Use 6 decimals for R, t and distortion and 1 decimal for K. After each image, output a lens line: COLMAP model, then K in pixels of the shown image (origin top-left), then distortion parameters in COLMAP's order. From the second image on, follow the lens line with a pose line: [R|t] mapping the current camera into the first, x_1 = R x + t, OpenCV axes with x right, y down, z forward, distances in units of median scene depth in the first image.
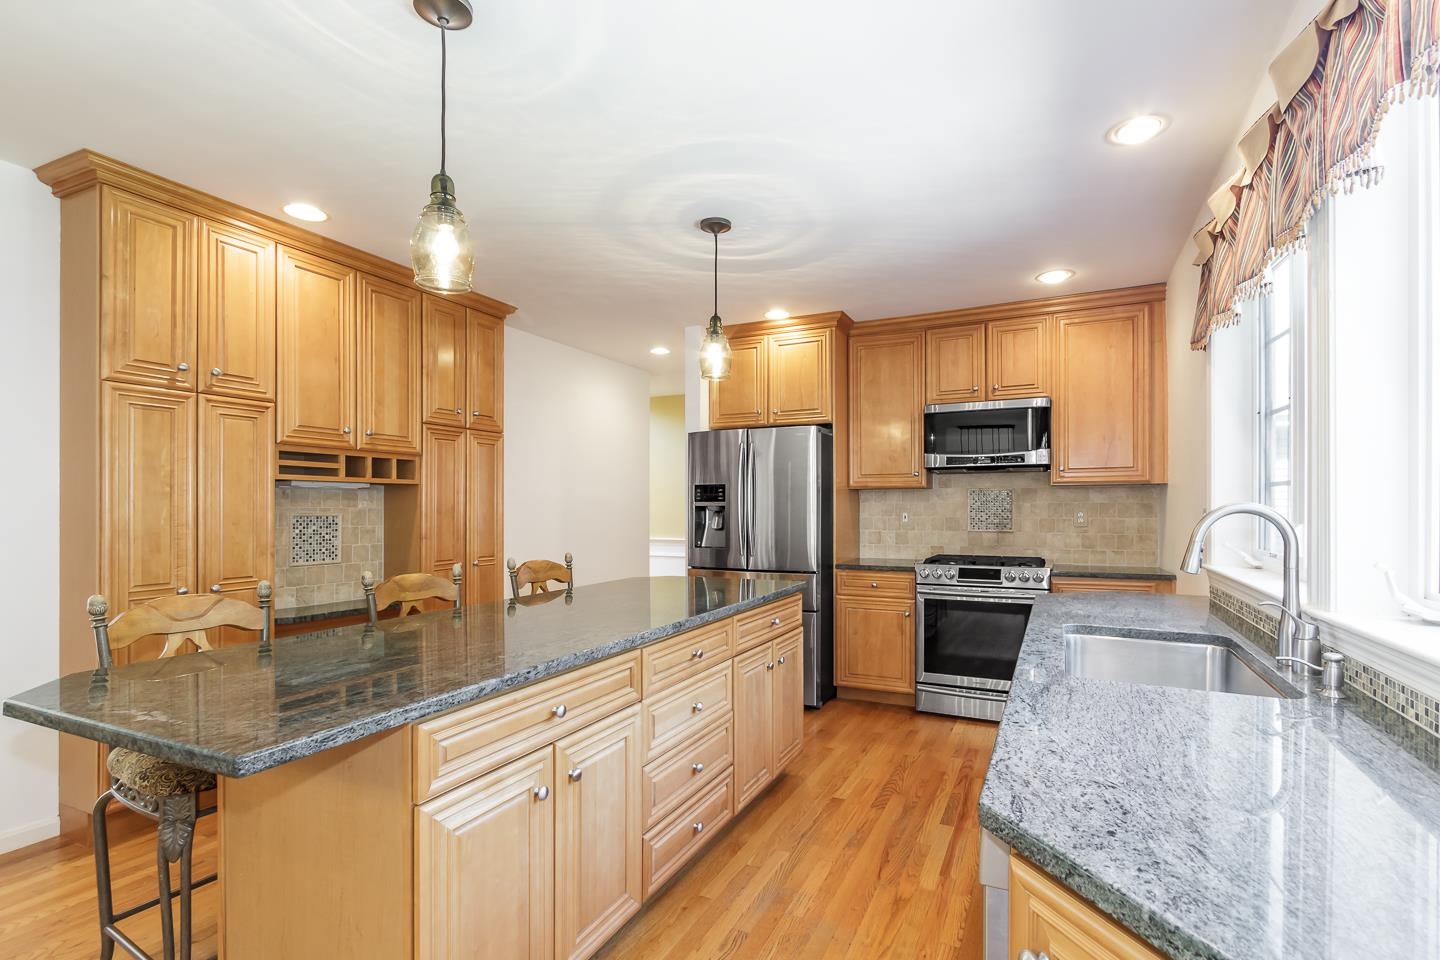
lens RADIAL K [[671.2, 0, 725.5], [0, 671.2, 502.8], [0, 0, 1]] dist [-0.000117, -0.000100]
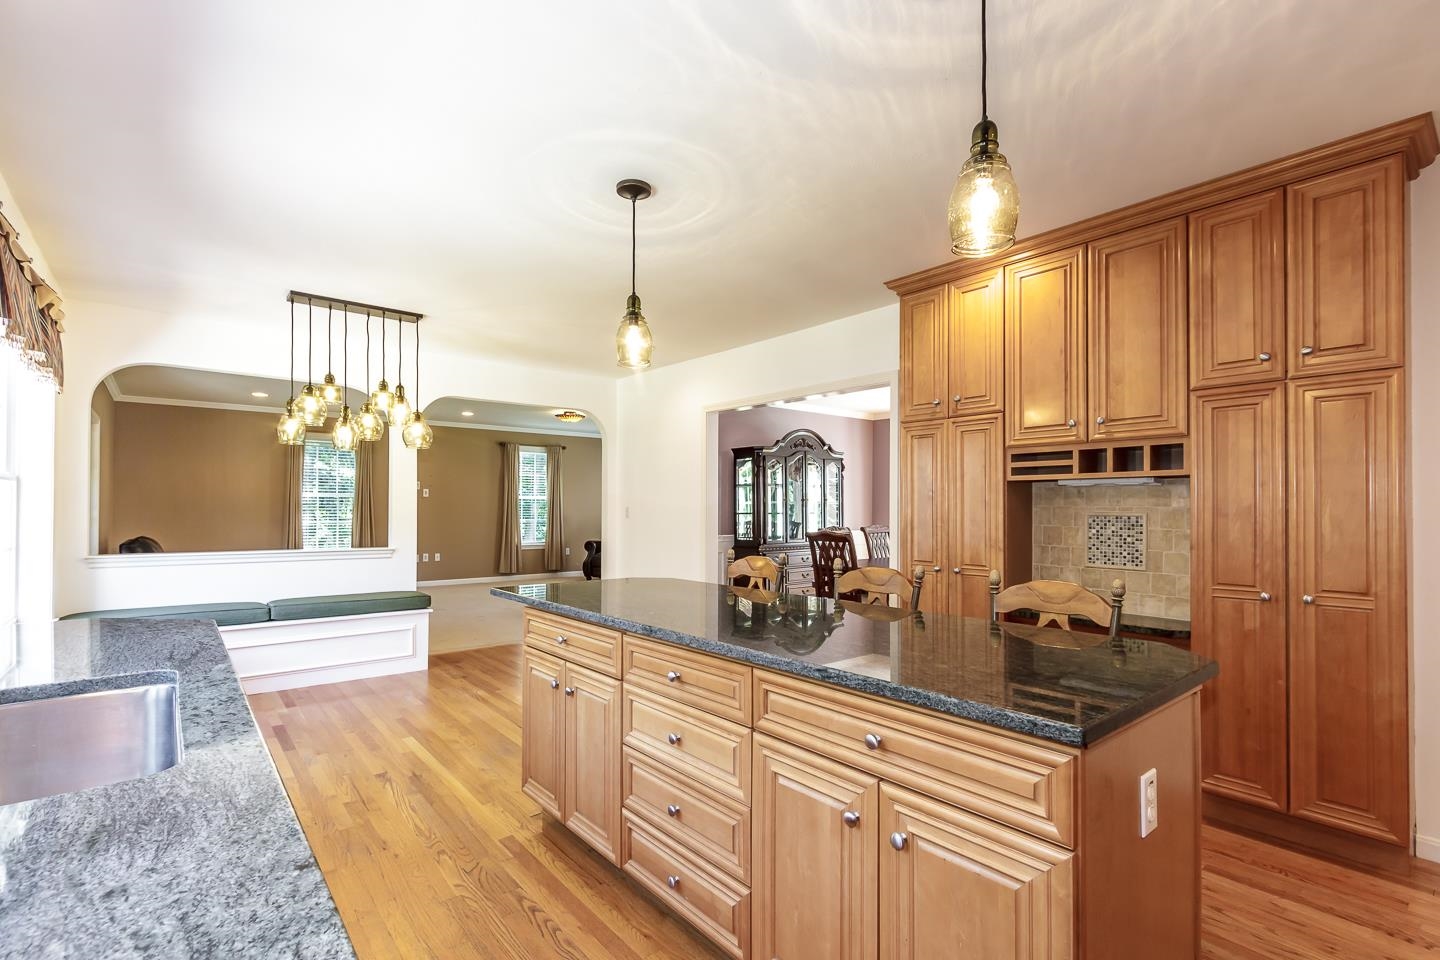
lens RADIAL K [[671.2, 0, 725.5], [0, 671.2, 502.8], [0, 0, 1]] dist [-0.000117, -0.000100]
pose [[-0.408298, -0.006332, -0.912827, 0.424407], [0.005844, 0.999937, -0.009551, 0.006882], [0.912830, -0.009234, -0.408235, 0.835996]]
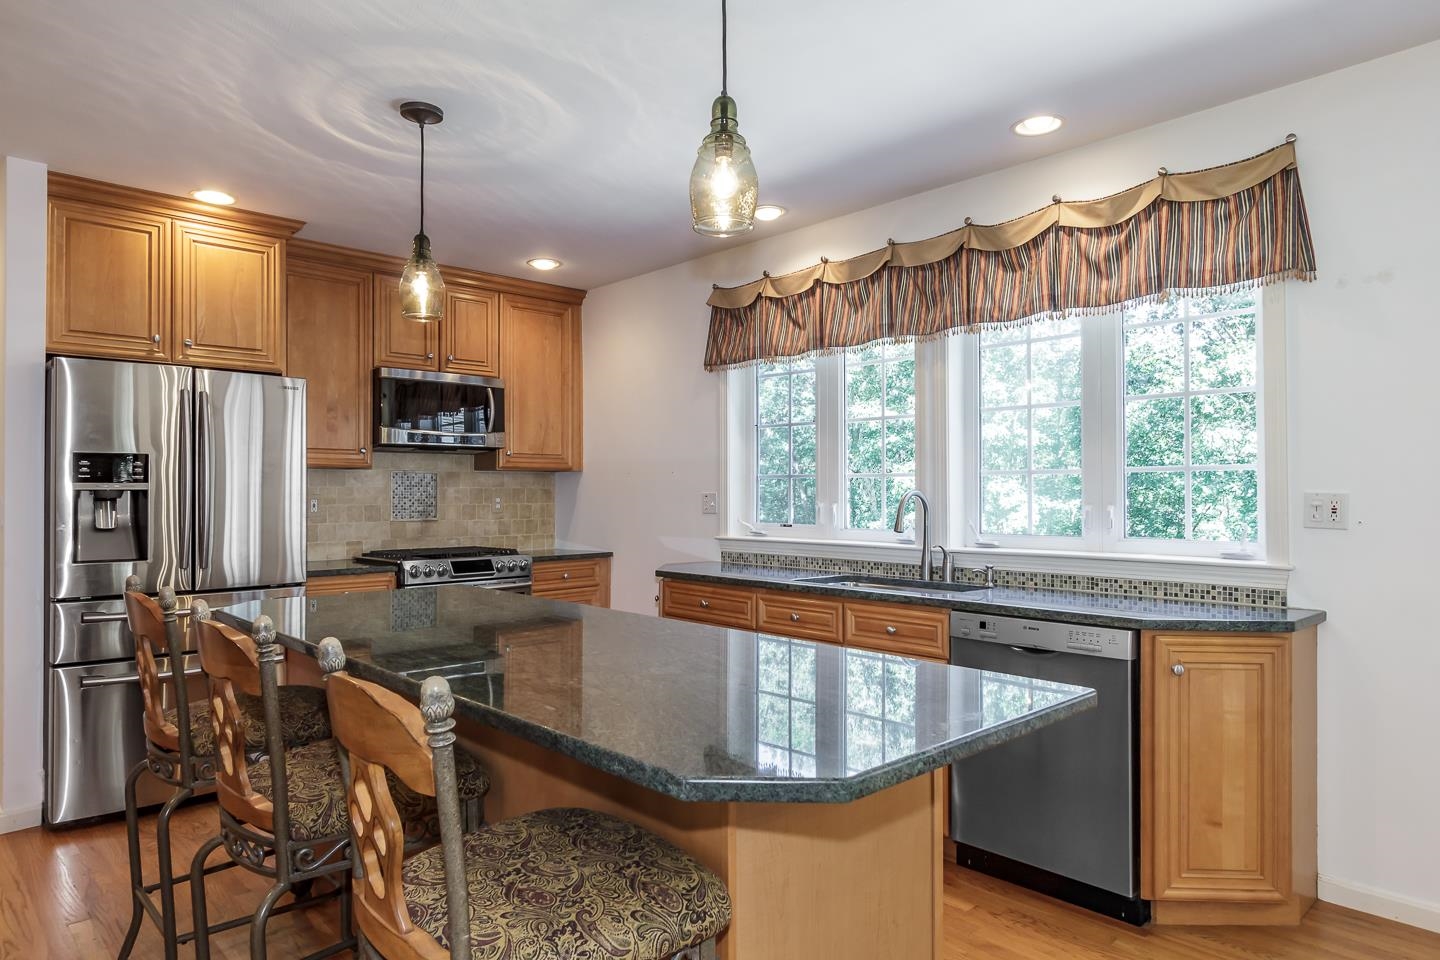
lens RADIAL K [[893.8, 0, 720.7], [0, 893.8, 485.3], [0, 0, 1]] dist [0.001607, -0.000875]
pose [[0.358682, 0.009065, 0.933416, -0.666158], [-0.006506, 0.999953, -0.007211, 0.003496], [-0.933437, -0.003487, 0.358724, 0.272940]]
